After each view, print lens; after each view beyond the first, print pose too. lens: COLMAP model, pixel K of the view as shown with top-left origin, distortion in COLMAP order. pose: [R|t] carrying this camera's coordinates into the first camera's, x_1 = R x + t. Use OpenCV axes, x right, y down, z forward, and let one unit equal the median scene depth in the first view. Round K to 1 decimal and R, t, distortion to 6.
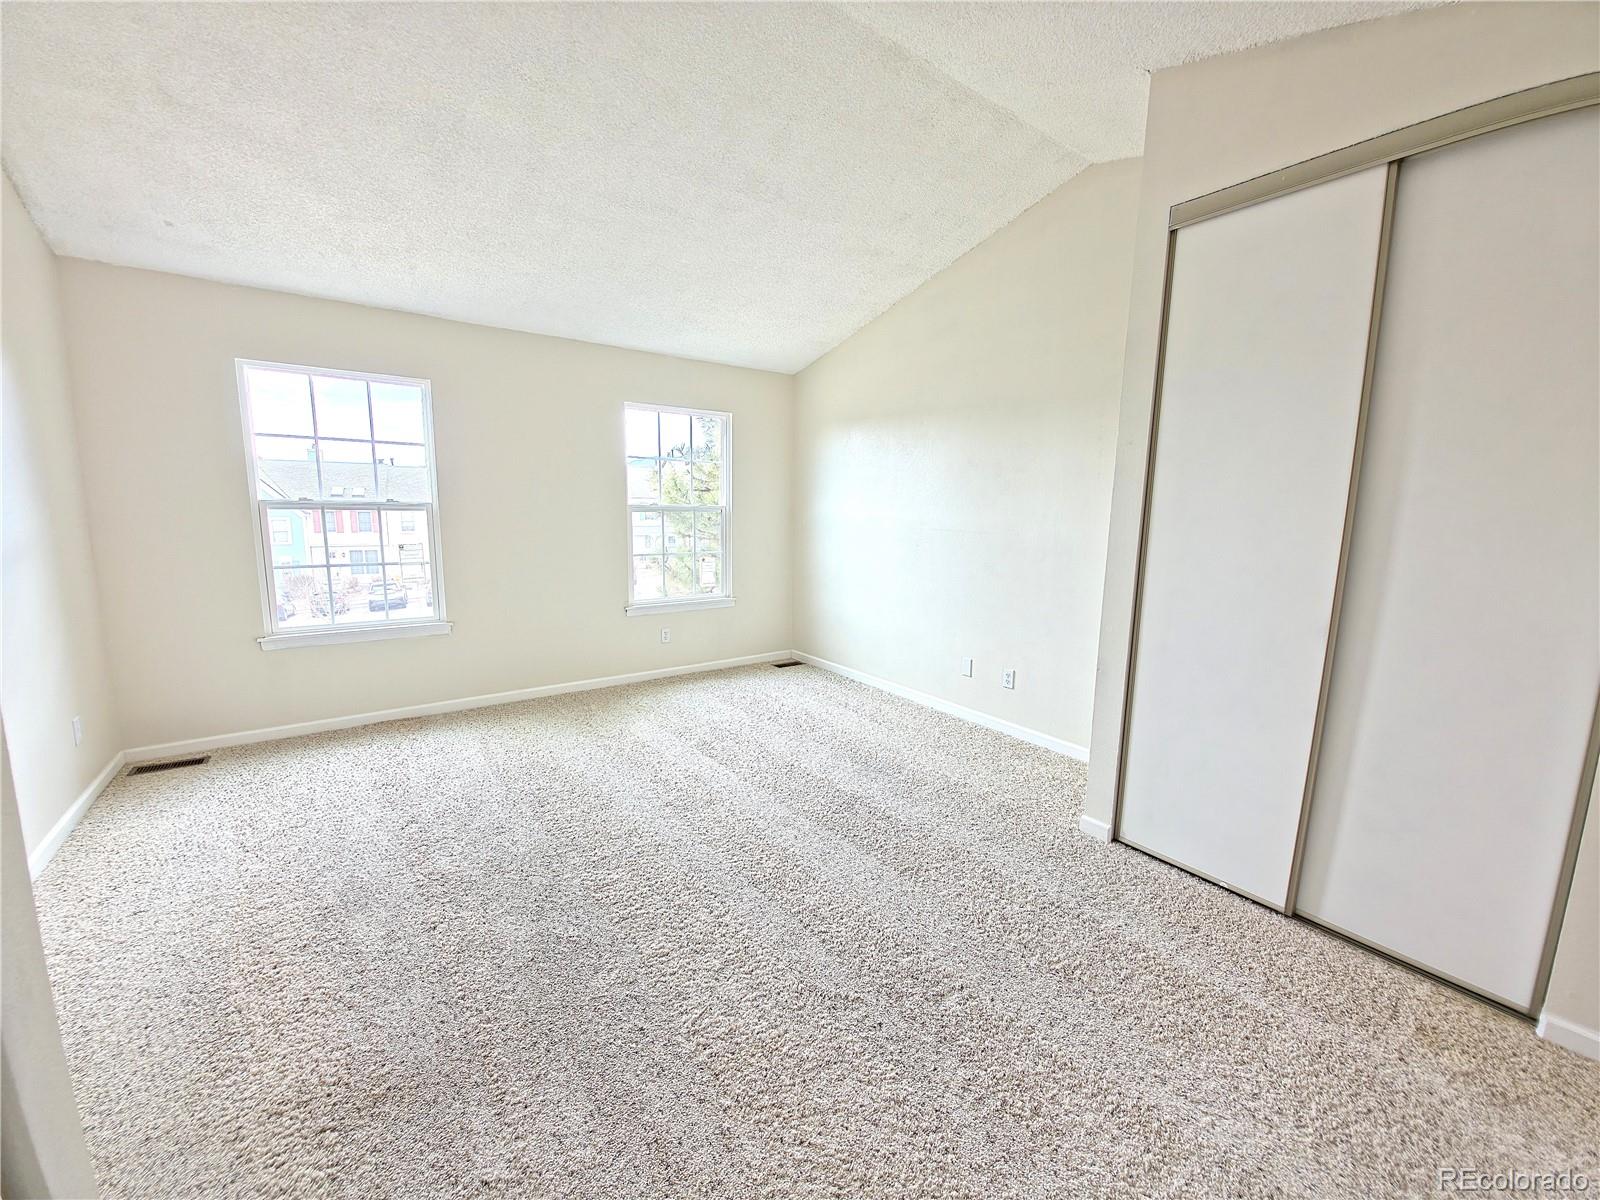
lens RADIAL K [[641.6, 0, 815.3], [0, 641.6, 598.9], [0, 0, 1]] dist [0.001870, -0.005843]
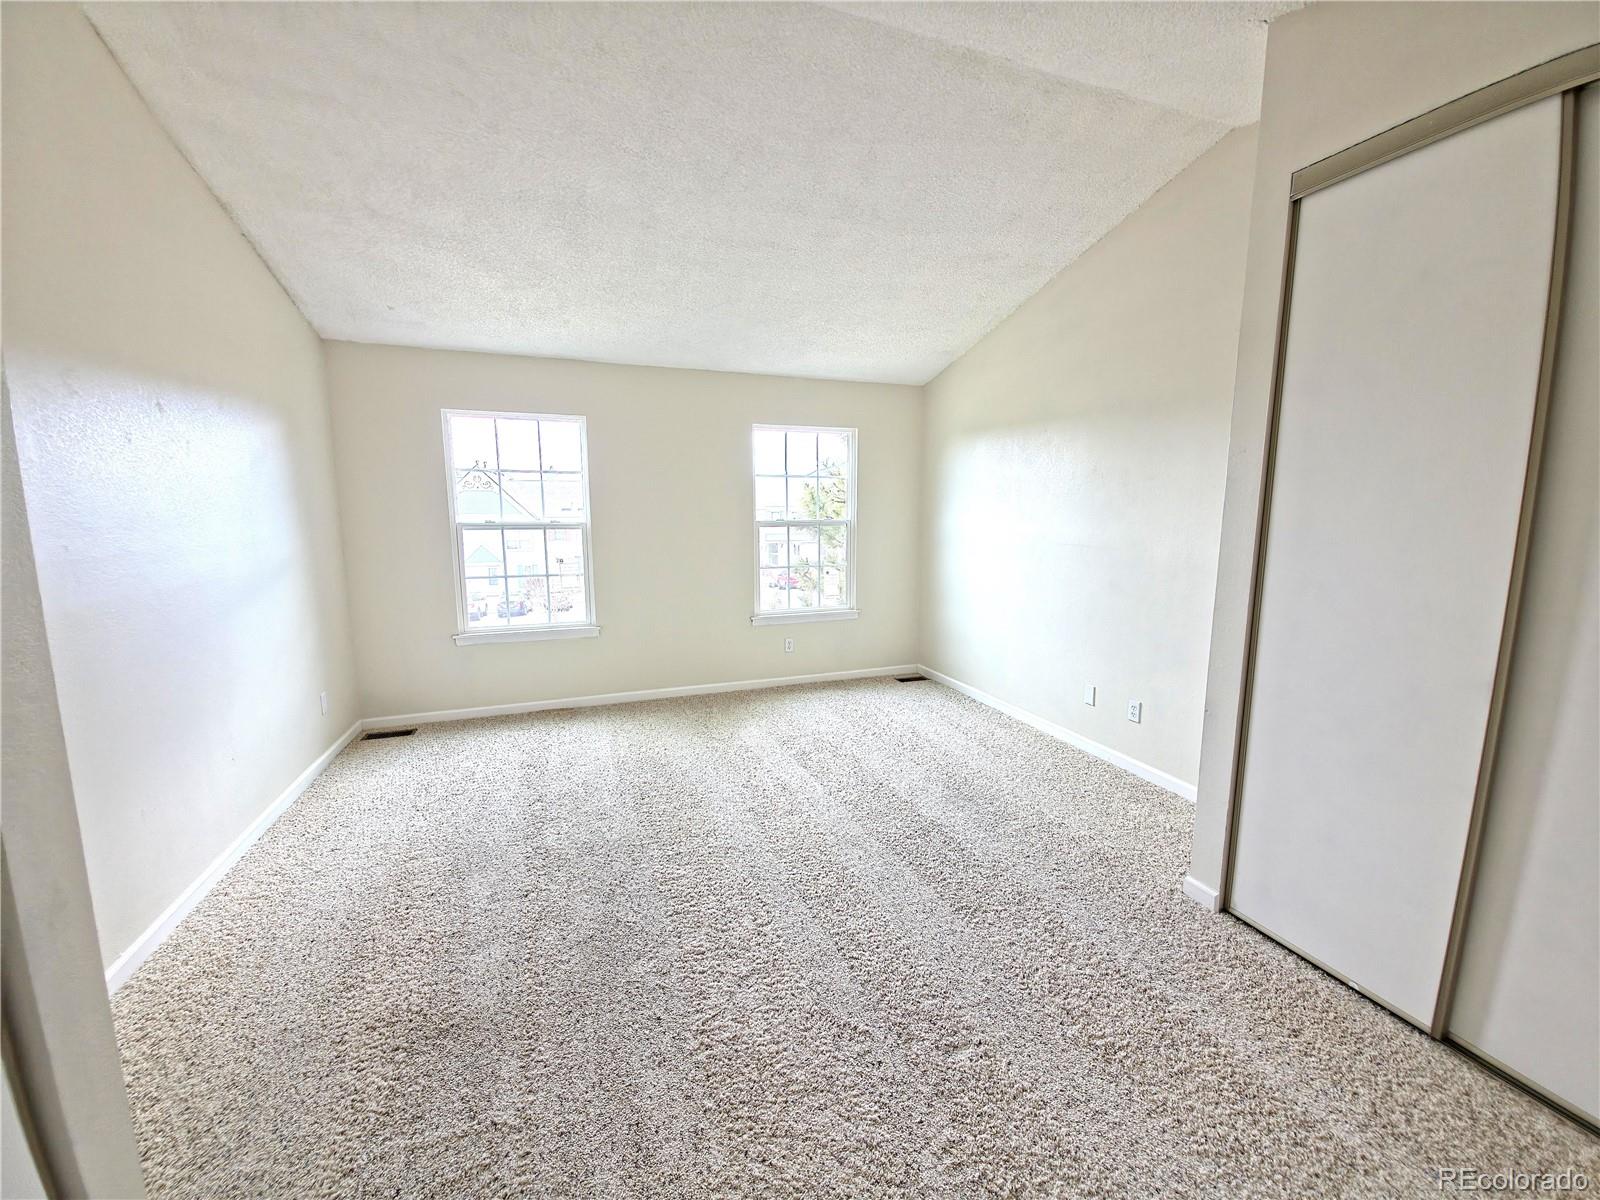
lens RADIAL K [[641.6, 0, 803.7], [0, 641.6, 599.3], [0, 0, 1]] dist [0.001870, -0.005843]
pose [[0.960251, 0.021760, -0.278289, 0.163911], [-0.024404, 0.999684, -0.006041, -0.023902], [0.278070, 0.012592, 0.960478, 0.011910]]
